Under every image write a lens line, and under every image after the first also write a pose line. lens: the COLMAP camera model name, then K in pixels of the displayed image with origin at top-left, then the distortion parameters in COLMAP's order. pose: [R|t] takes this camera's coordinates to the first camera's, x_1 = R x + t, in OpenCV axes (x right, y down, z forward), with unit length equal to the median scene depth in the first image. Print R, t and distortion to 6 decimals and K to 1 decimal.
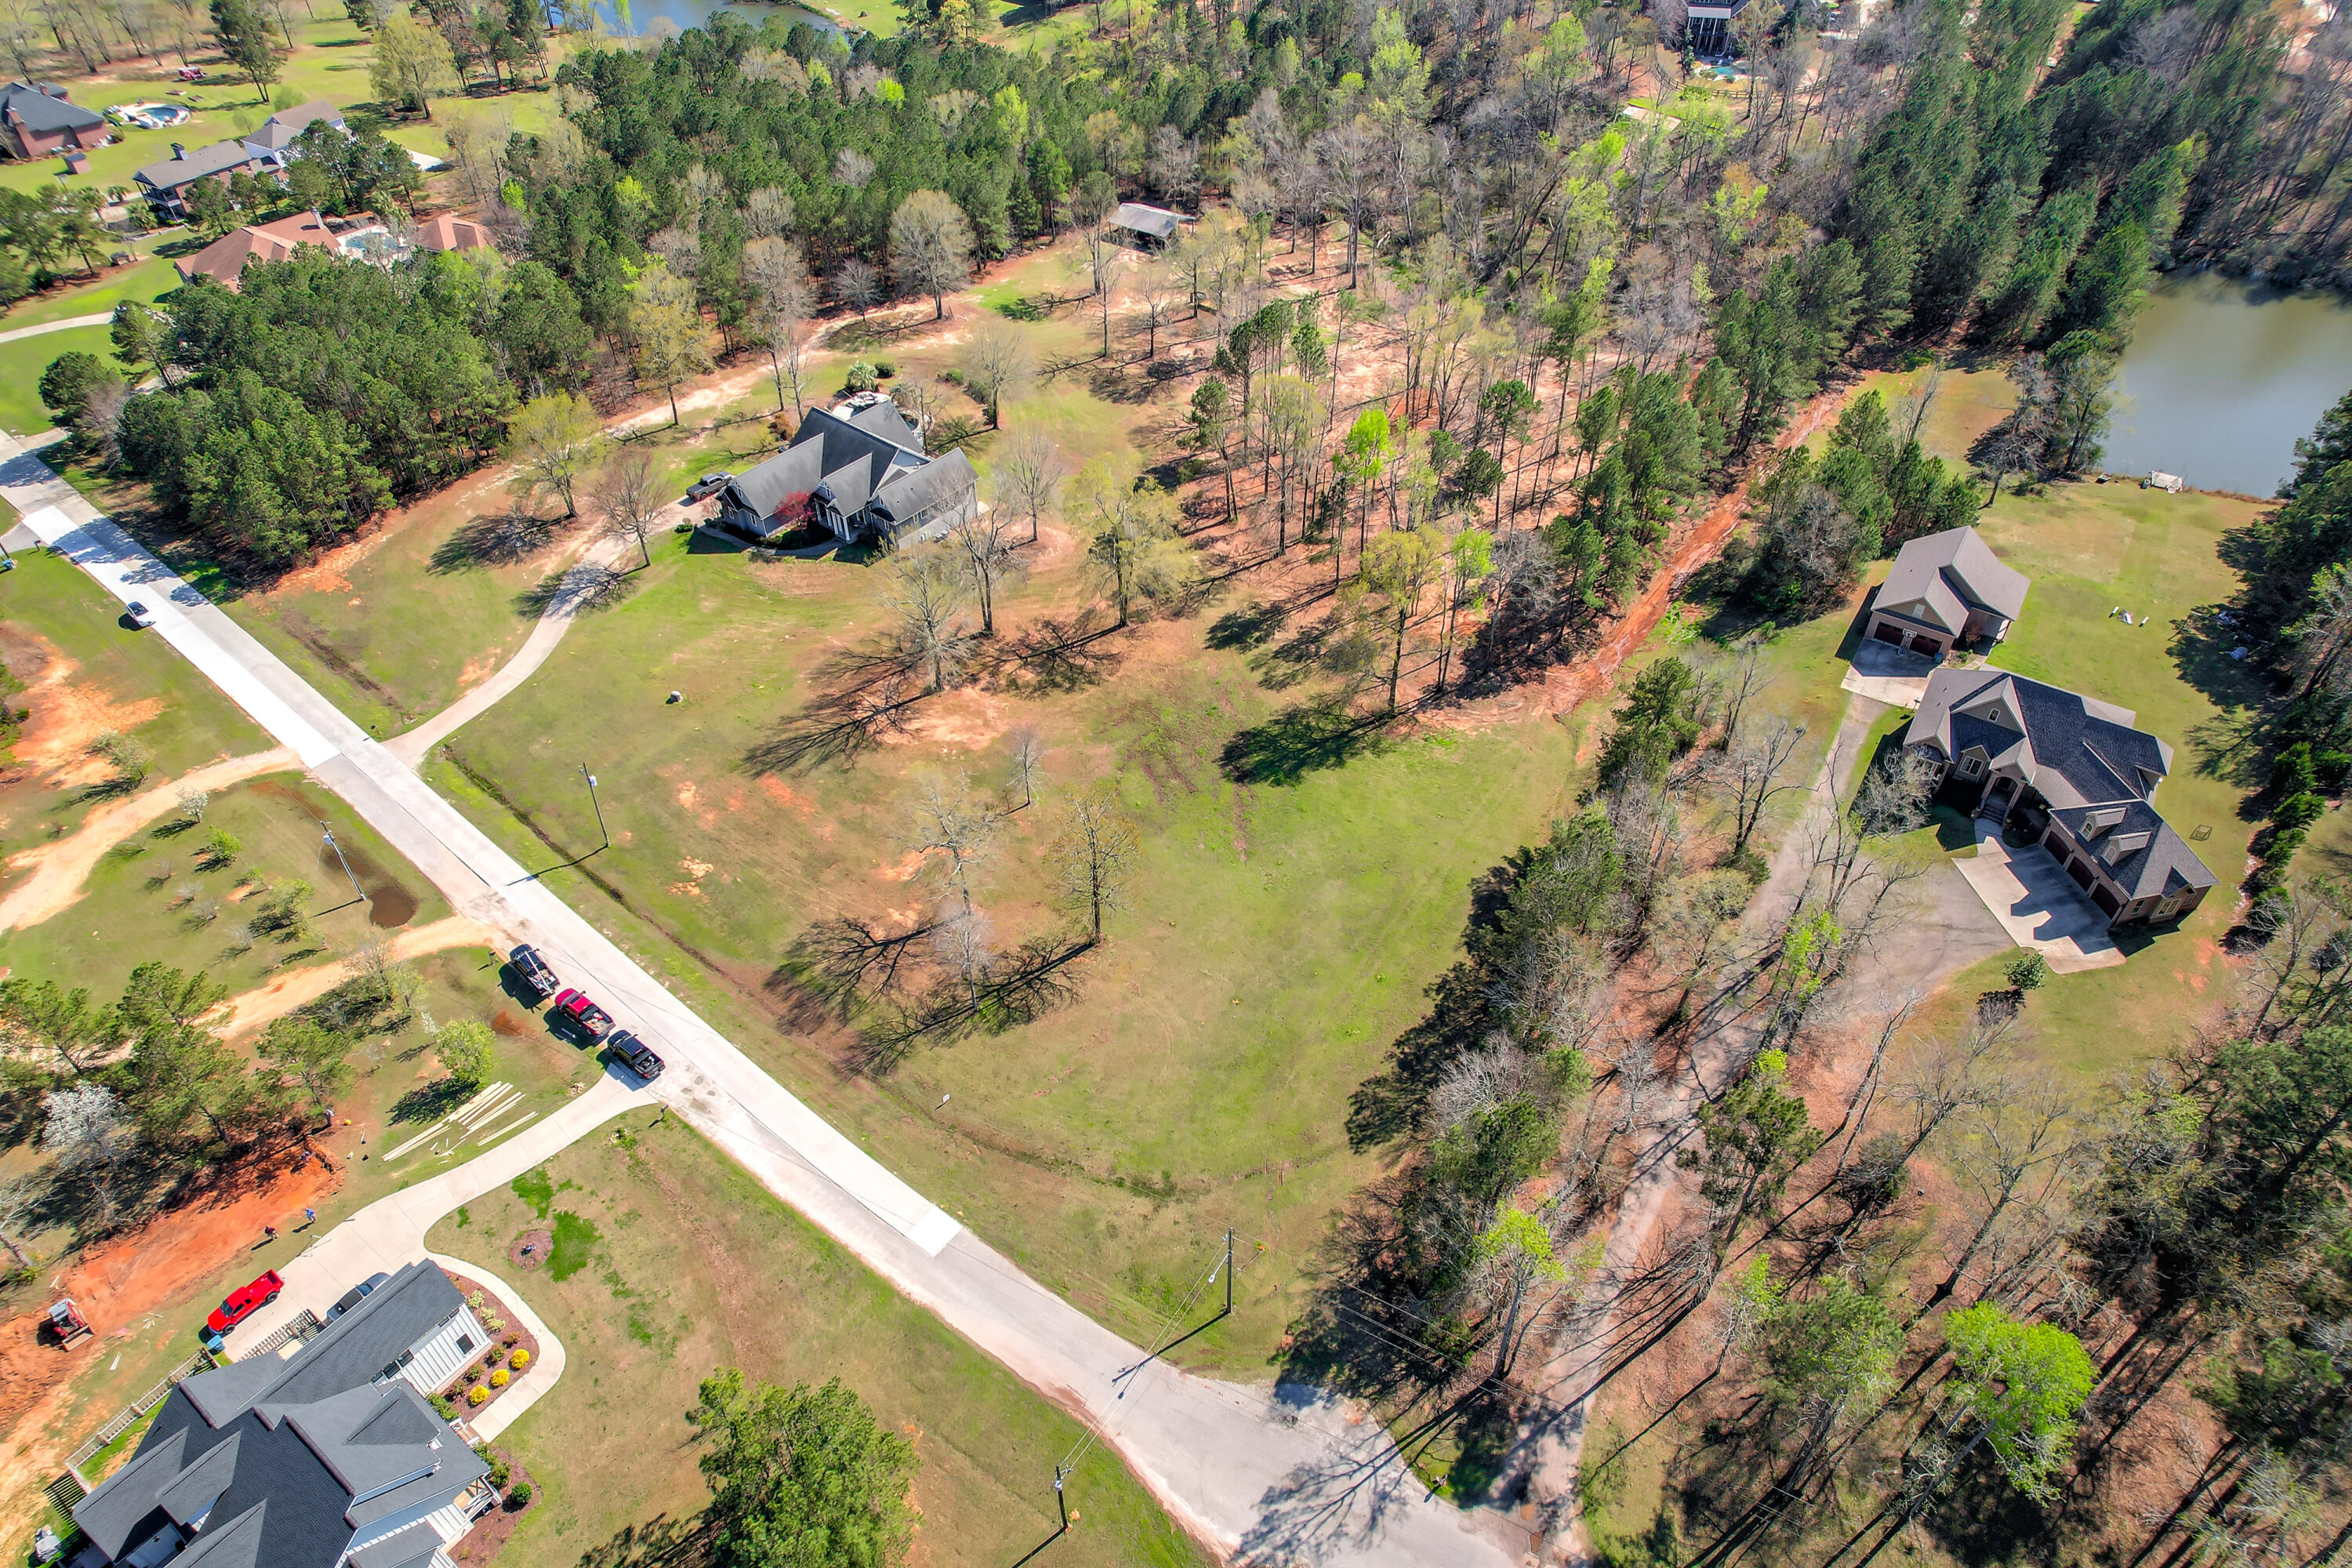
lens RADIAL K [[1505.7, 0, 1176.2], [0, 1505.7, 784.8], [0, 0, 1]] dist [-0.069513, 0.057516]
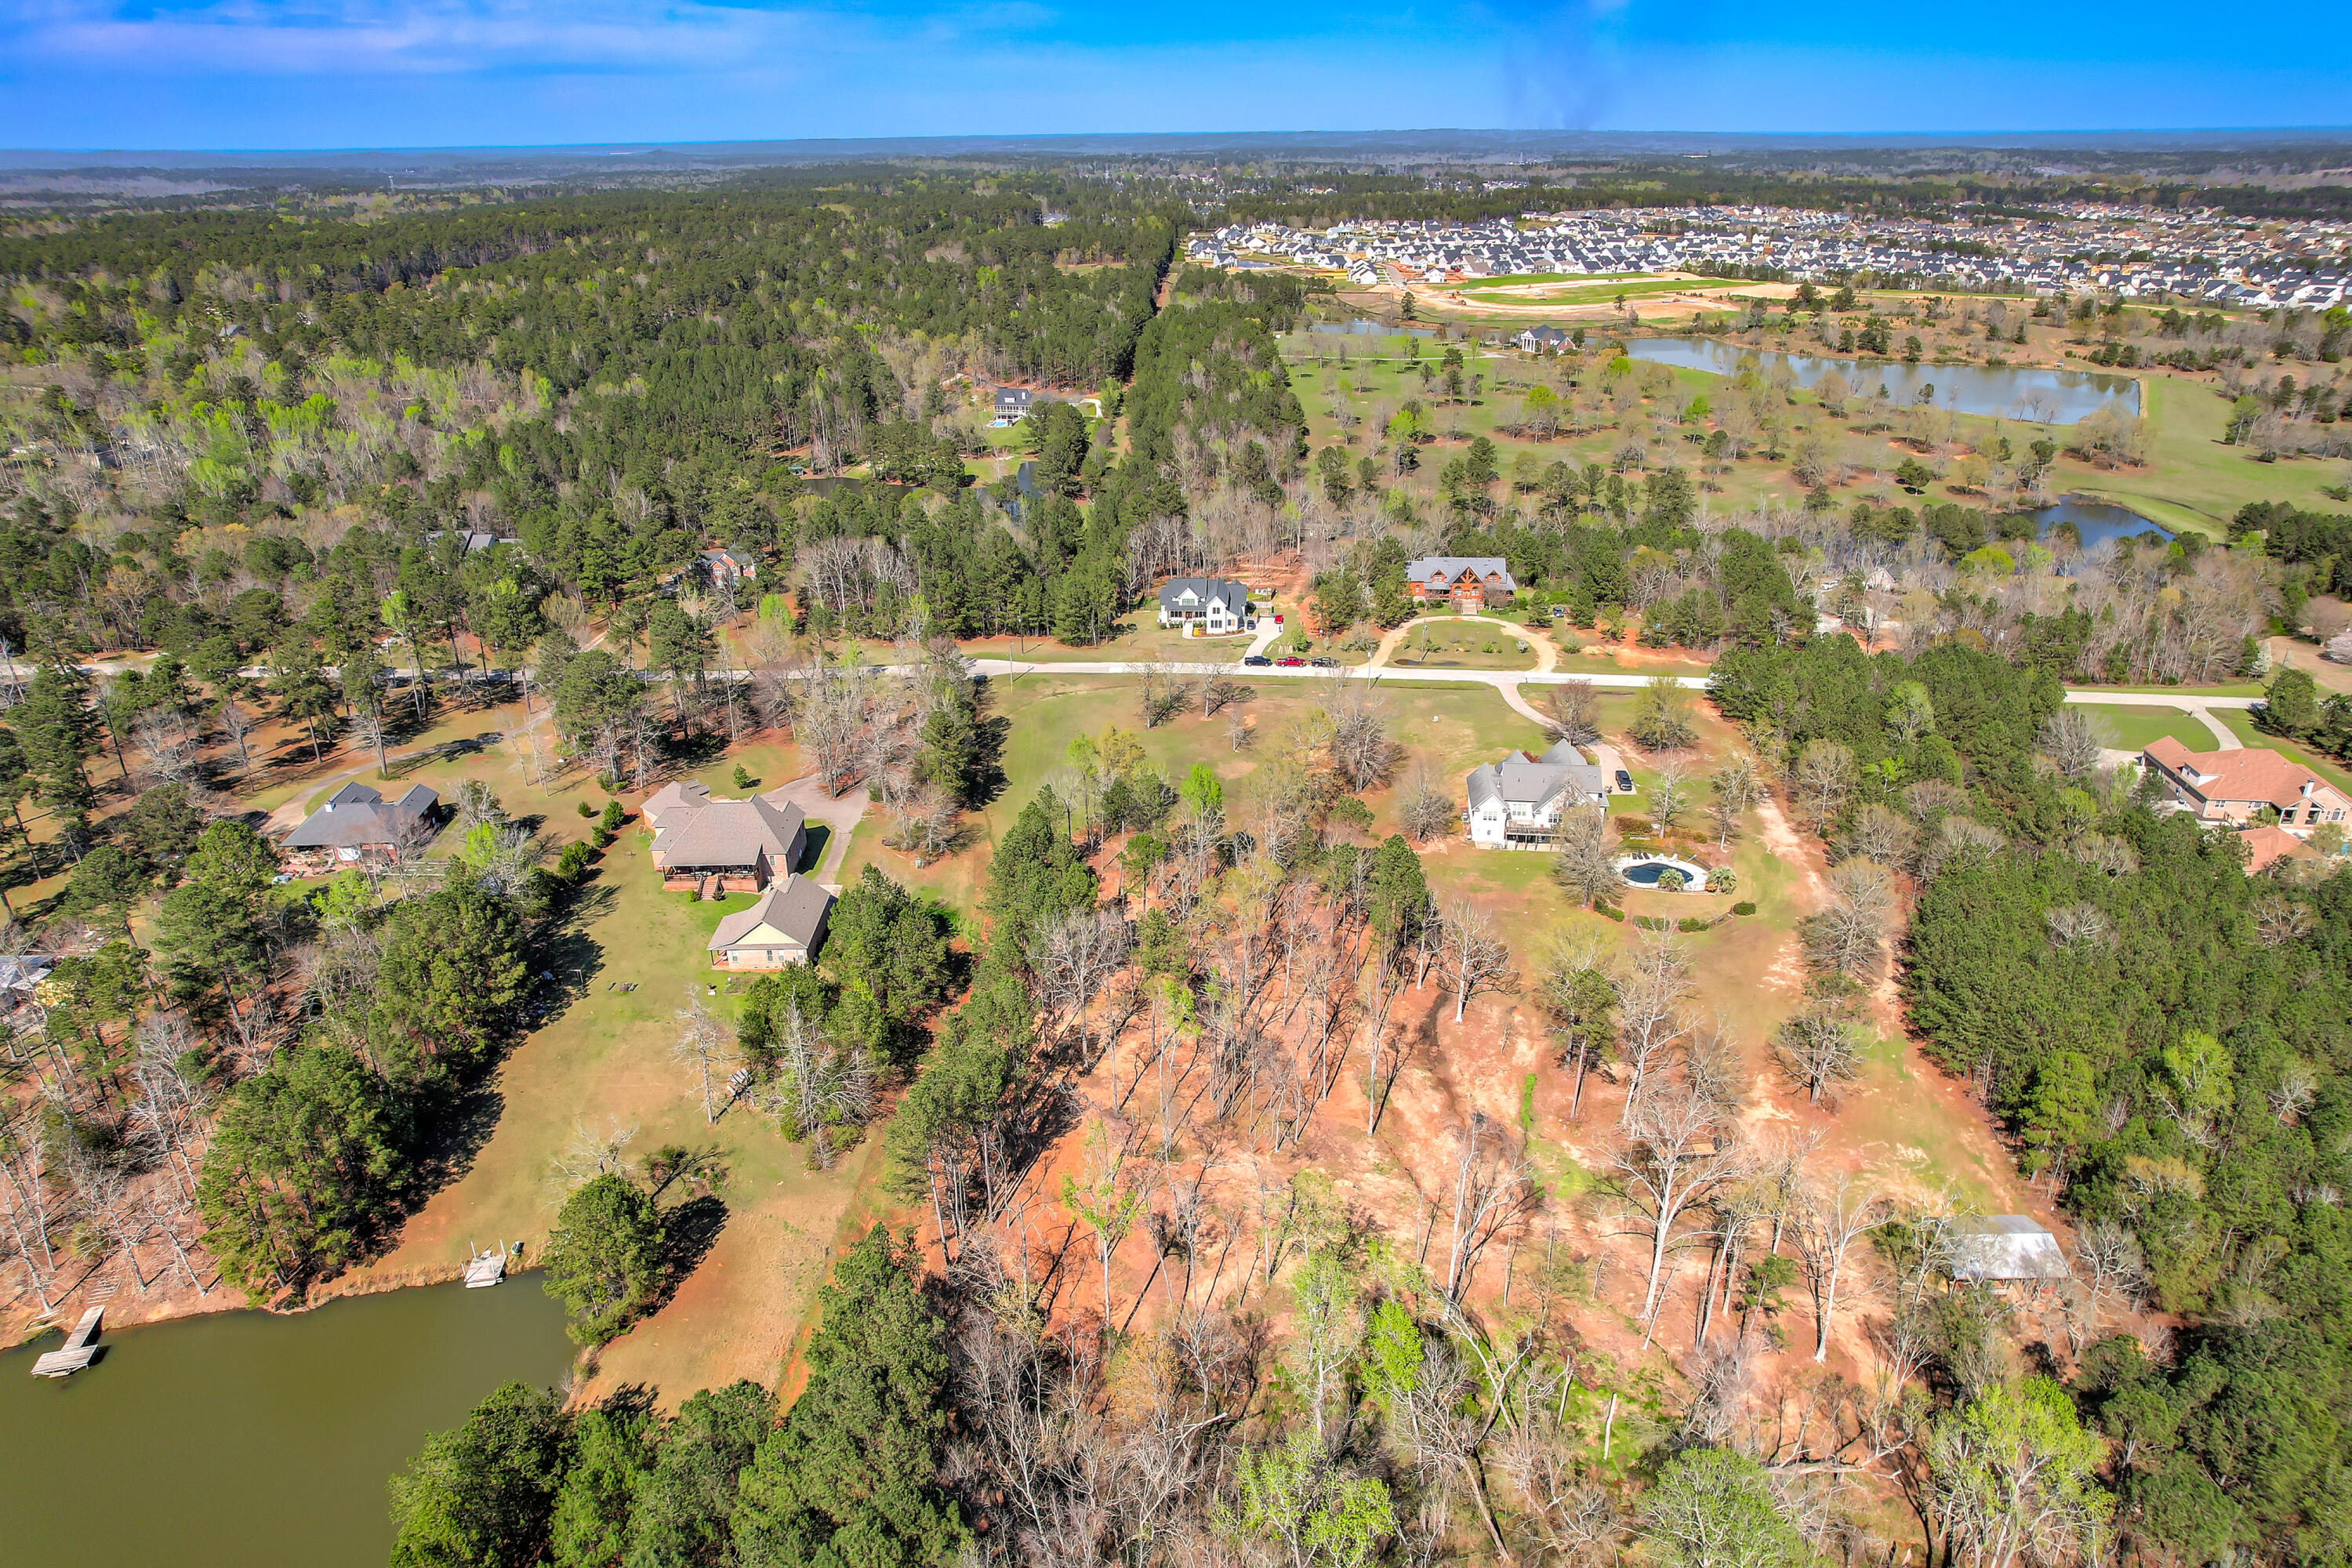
lens RADIAL K [[1505.7, 0, 1189.6], [0, 1505.7, 761.2], [0, 0, 1]] dist [-0.069513, 0.057516]
pose [[-0.823482, 0.229463, -0.518868, 1.010635], [-0.376709, 0.462707, 0.802492, -1.596885], [0.424226, 0.856300, -0.294590, 1.653227]]
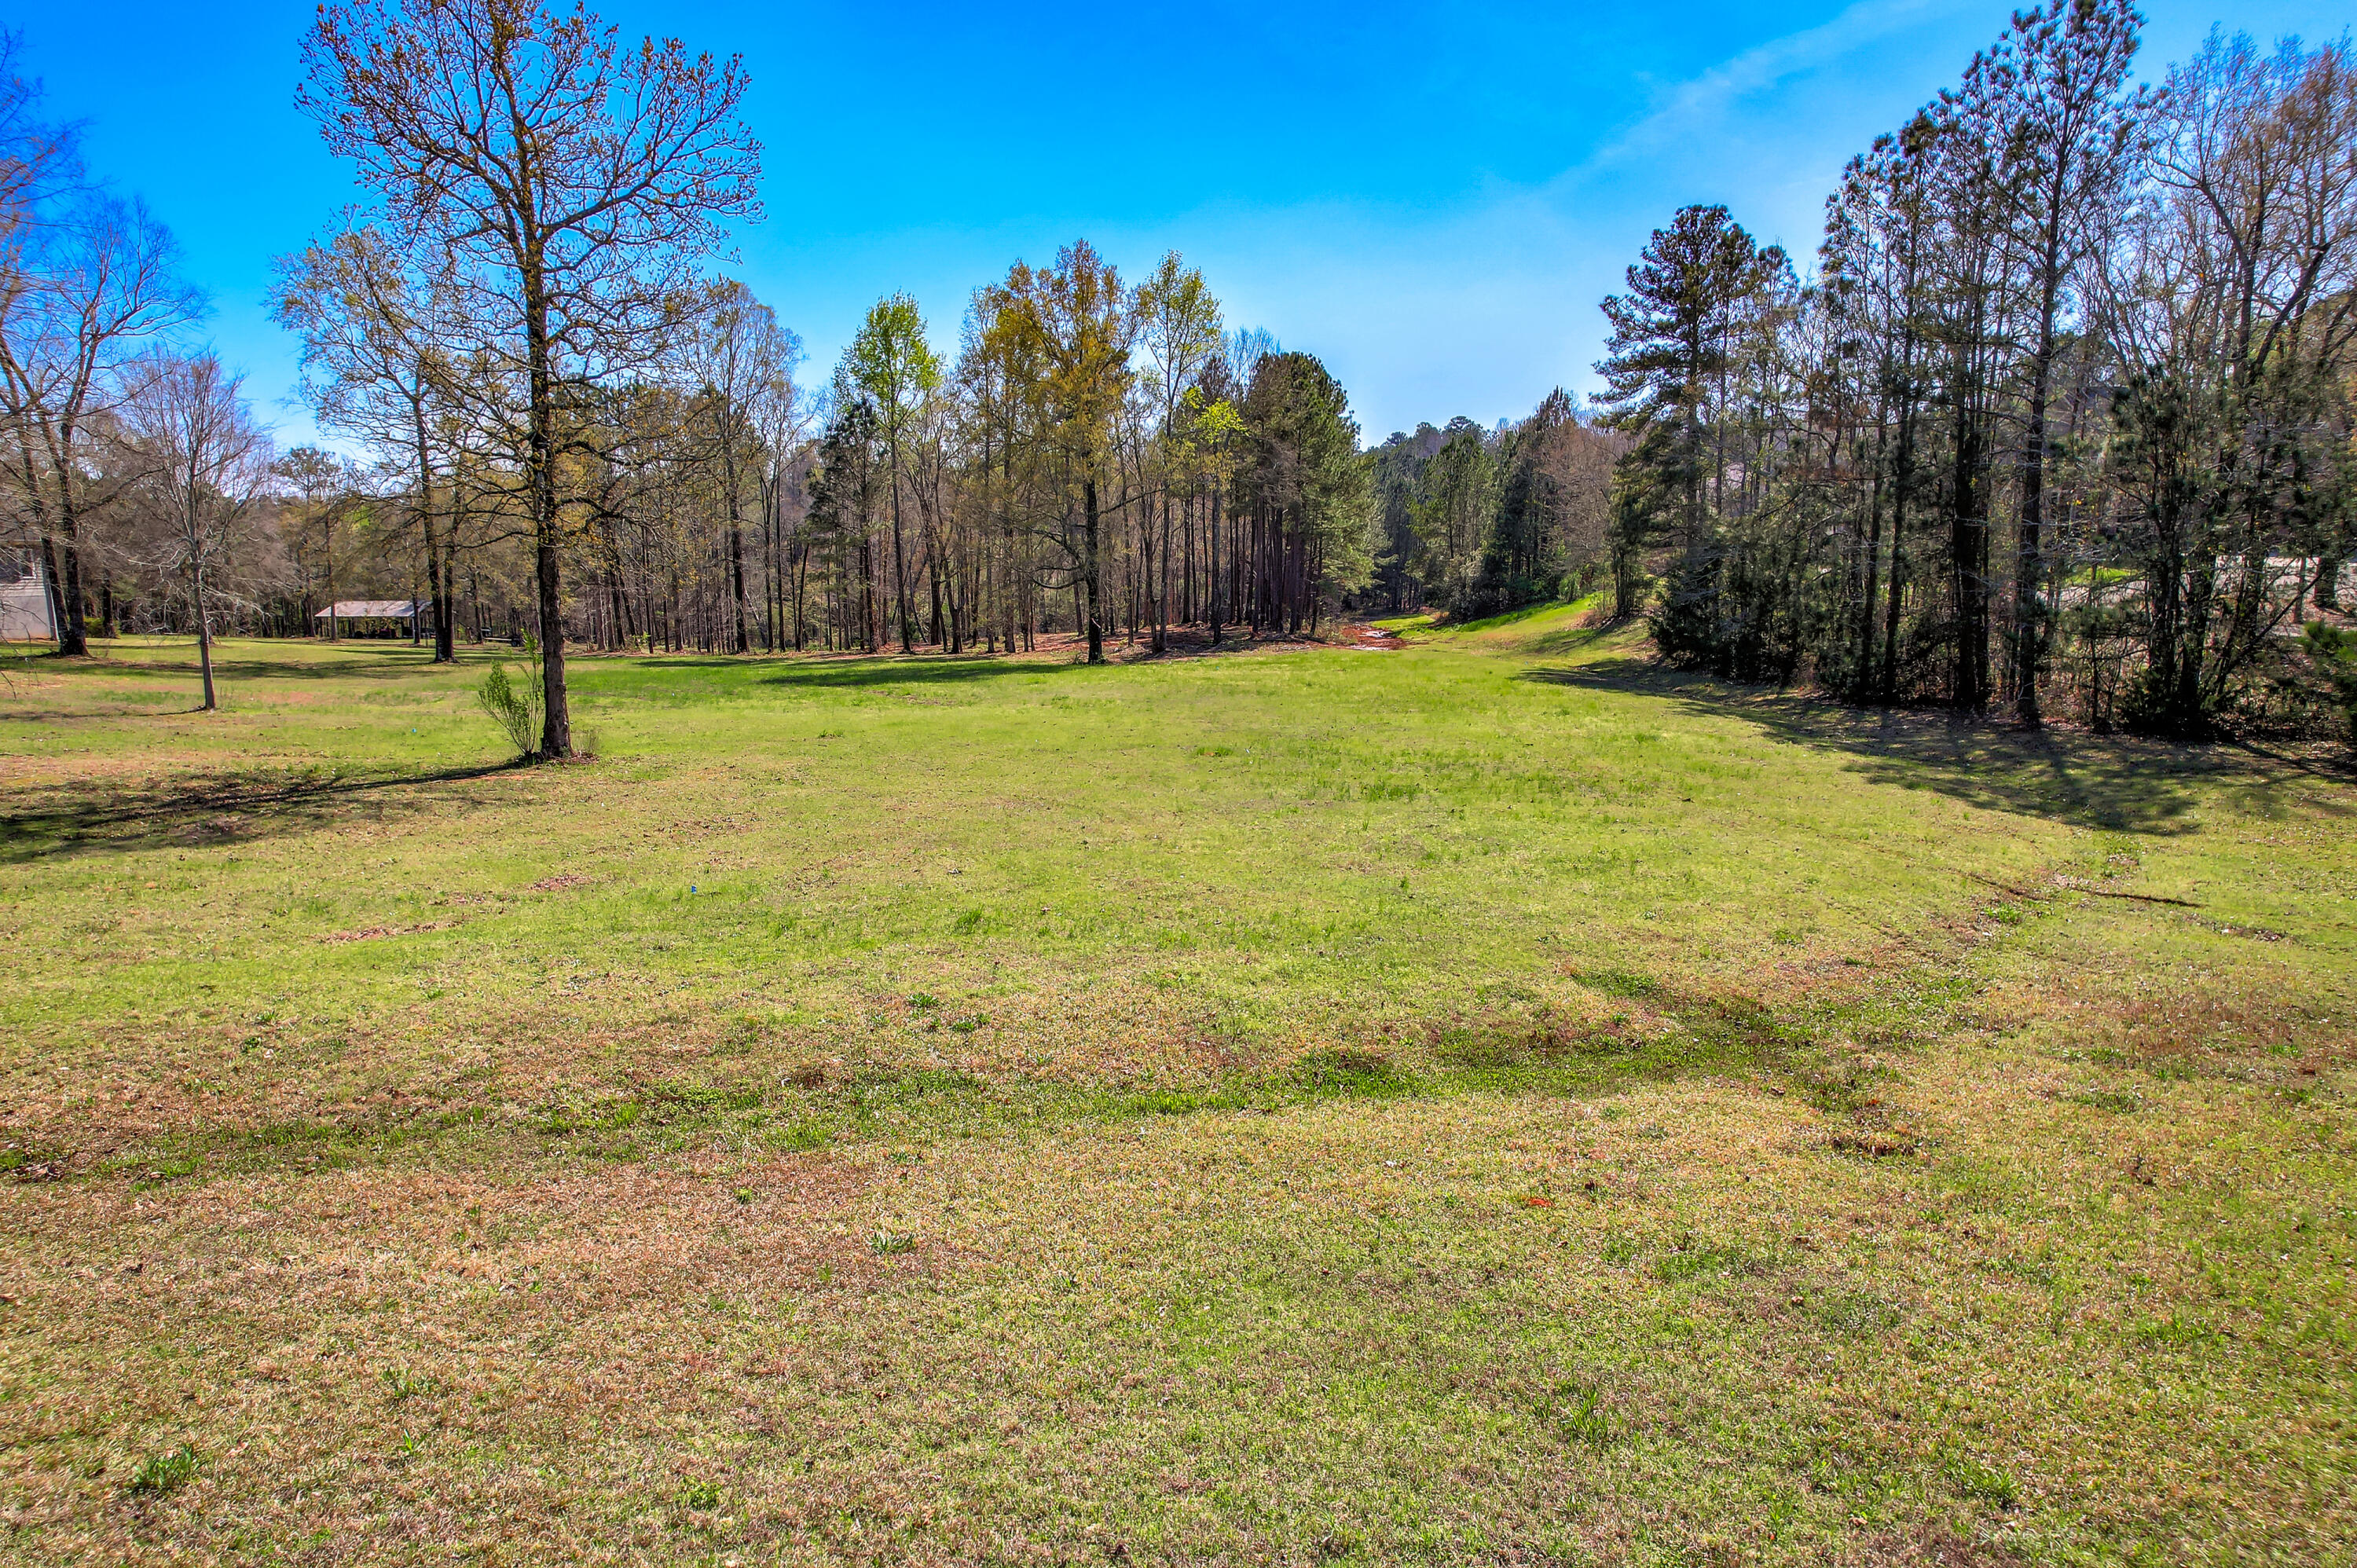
lens RADIAL K [[1508.8, 0, 1168.4], [0, 1508.8, 803.9], [0, 0, 1]] dist [-0.069513, 0.057516]
pose [[0.869561, -0.079735, 0.487345, -0.079621], [0.330548, 0.827167, -0.454458, 0.242418], [-0.366880, 0.556271, 0.745629, 0.763140]]
